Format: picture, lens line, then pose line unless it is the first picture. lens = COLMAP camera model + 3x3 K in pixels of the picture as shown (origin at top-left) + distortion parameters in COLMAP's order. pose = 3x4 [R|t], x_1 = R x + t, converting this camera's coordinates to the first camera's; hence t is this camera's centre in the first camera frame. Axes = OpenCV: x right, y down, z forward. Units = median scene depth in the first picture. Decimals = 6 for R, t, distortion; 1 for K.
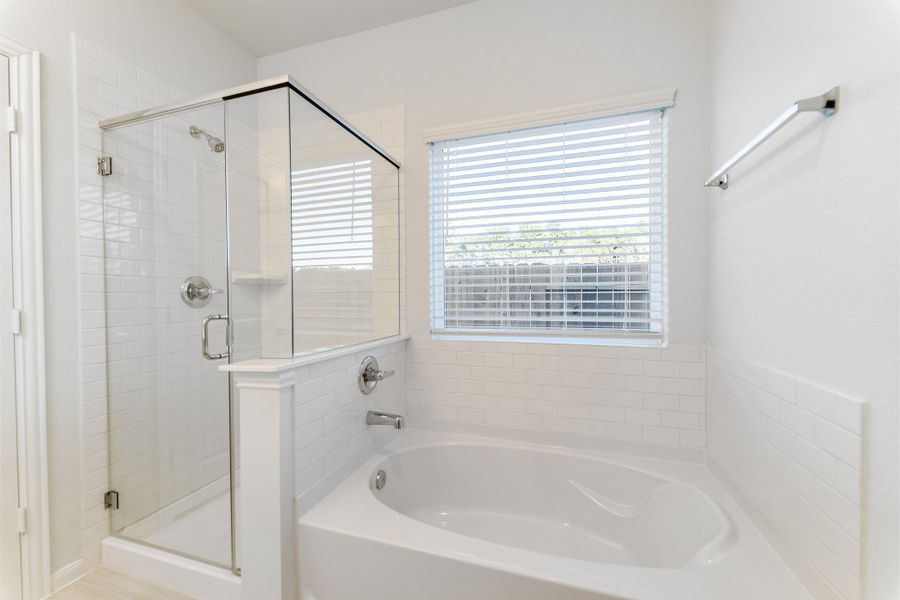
lens RADIAL K [[360.3, 0, 448.4], [0, 360.3, 301.0], [0, 0, 1]] dist [-0.000585, -0.000345]
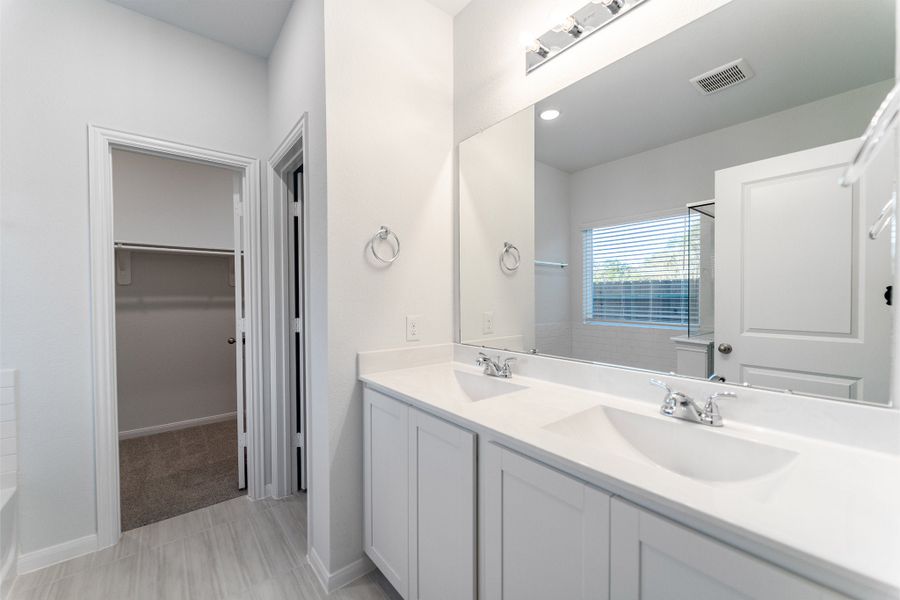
lens RADIAL K [[360.3, 0, 448.4], [0, 360.3, 301.0], [0, 0, 1]] dist [-0.000585, -0.000345]
pose [[0.809906, 0.013808, -0.586397, 0.539845], [-0.009766, 0.999902, 0.010056, -0.030970], [0.586479, -0.002418, 0.809961, -0.977261]]
